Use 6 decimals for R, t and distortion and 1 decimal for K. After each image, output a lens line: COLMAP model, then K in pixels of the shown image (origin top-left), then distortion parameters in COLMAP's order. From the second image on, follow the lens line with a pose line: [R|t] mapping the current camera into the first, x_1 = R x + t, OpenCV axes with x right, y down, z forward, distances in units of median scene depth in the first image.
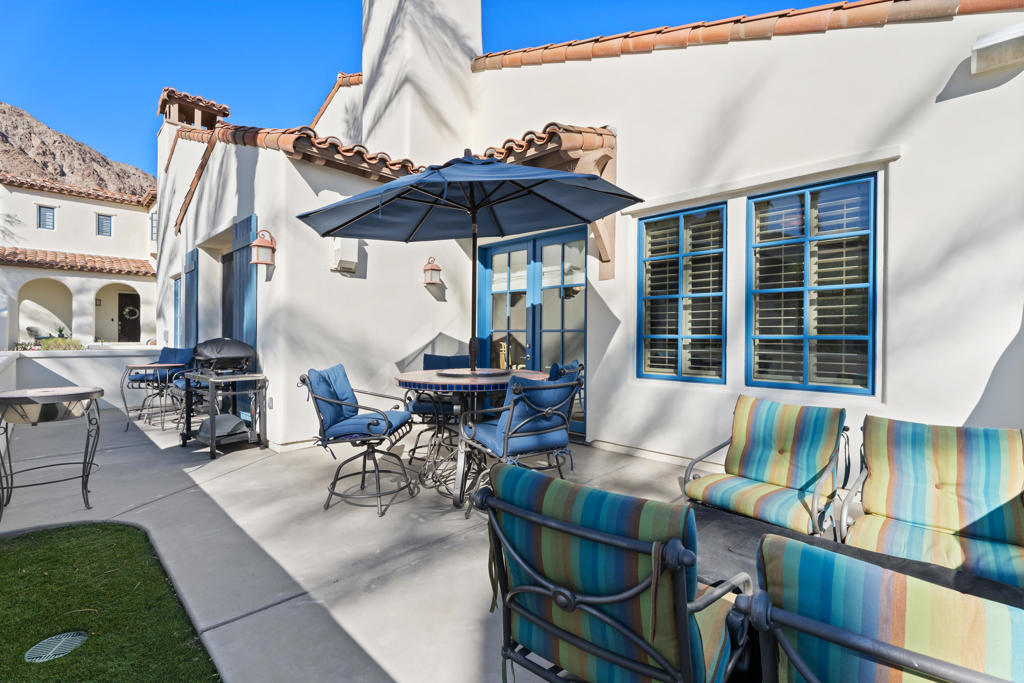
lens RADIAL K [[461.0, 0, 512.6], [0, 461.0, 338.7], [0, 0, 1]] dist [0.011813, -0.000177]
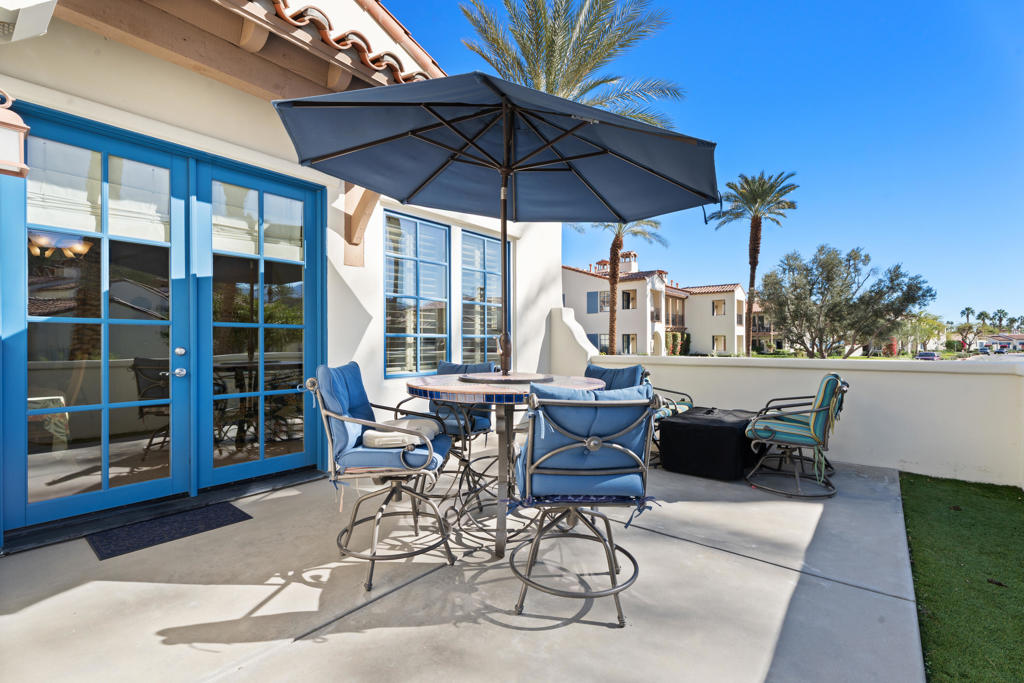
lens RADIAL K [[461.0, 0, 512.6], [0, 461.0, 338.7], [0, 0, 1]] dist [0.011813, -0.000177]
pose [[-0.099341, 0.001576, 0.995052, -0.731589], [0.008210, 0.999966, -0.000764, 0.006831], [-0.995020, 0.008093, -0.099351, 0.898806]]
